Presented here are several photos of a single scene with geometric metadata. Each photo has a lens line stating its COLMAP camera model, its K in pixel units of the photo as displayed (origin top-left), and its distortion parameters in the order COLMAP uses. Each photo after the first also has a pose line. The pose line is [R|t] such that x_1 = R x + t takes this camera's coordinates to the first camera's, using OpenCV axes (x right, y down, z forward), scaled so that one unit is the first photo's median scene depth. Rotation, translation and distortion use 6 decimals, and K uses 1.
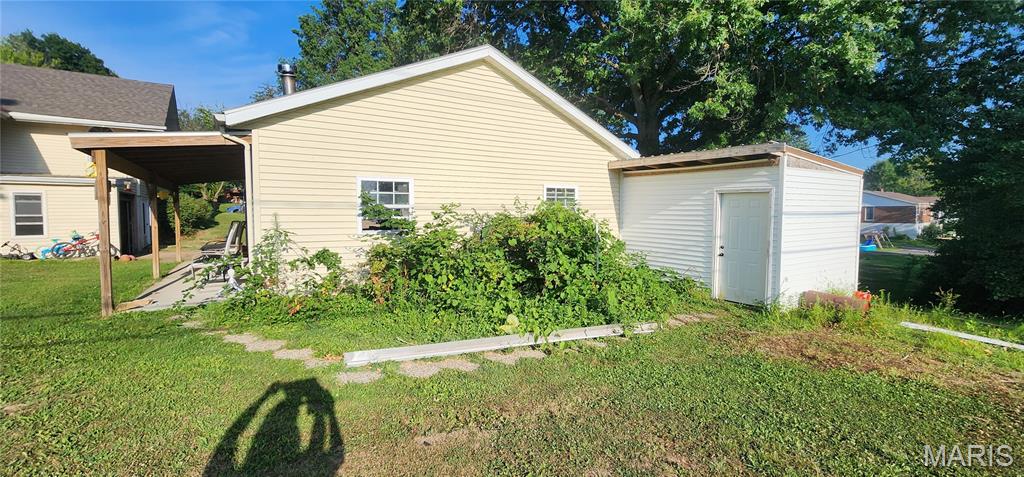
lens RADIAL K [[416.8, 0, 510.7], [0, 416.8, 227.2], [0, 0, 1]] dist [0.000530, 0.000135]
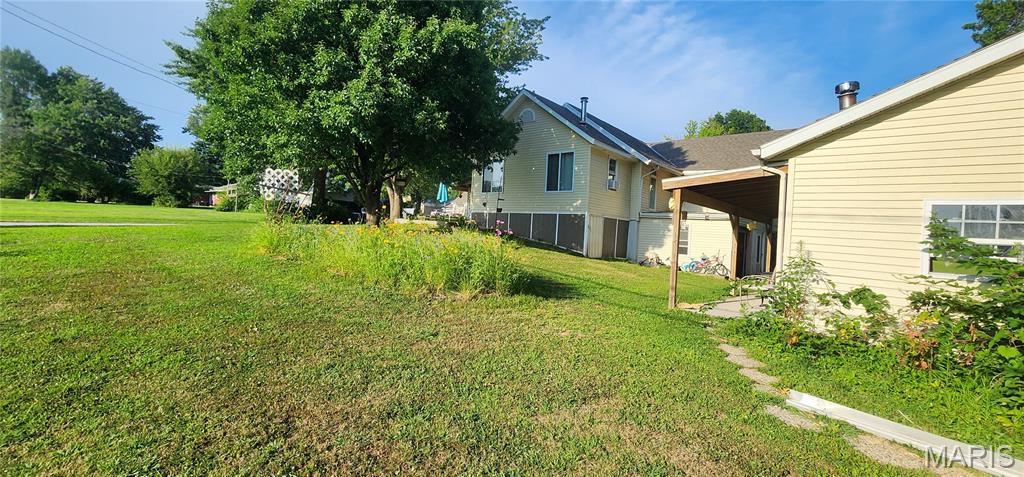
lens RADIAL K [[416.8, 0, 510.7], [0, 416.8, 227.2], [0, 0, 1]] dist [0.000530, 0.000135]
pose [[0.269274, 0.010154, -0.963010, 0.183361], [-0.095369, 0.995311, -0.016173, 0.014587], [0.958330, 0.096197, 0.268980, 0.085187]]
